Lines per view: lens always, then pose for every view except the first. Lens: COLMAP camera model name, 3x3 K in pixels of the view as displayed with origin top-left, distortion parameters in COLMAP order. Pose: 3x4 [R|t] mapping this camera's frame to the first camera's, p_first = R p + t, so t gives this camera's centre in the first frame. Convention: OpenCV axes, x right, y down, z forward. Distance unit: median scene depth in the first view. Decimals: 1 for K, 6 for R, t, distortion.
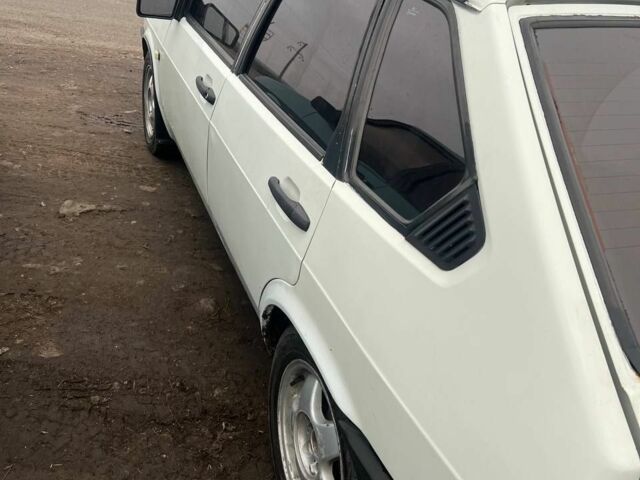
lens RADIAL K [[643.5, 0, 320.0], [0, 643.5, 240.0], [0, 0, 1]] dist [0.106033, -0.240888]
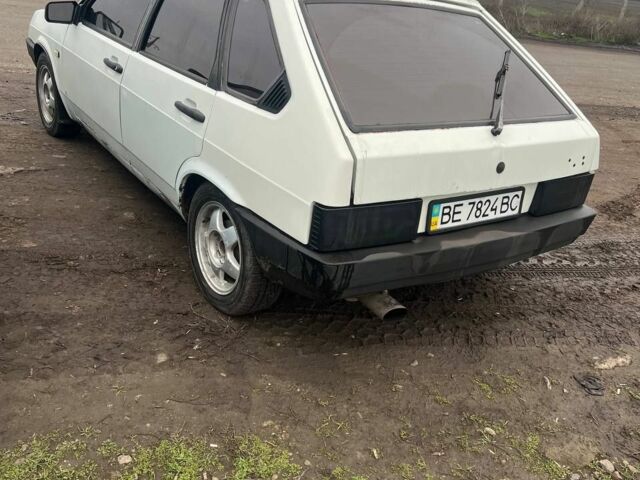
lens RADIAL K [[643.5, 0, 320.0], [0, 643.5, 240.0], [0, 0, 1]] dist [0.106033, -0.240888]
pose [[0.970602, -0.114230, 0.211856, -0.086050], [0.120199, 0.992629, -0.015470, 0.259809], [-0.208528, 0.040480, 0.977178, -0.565466]]
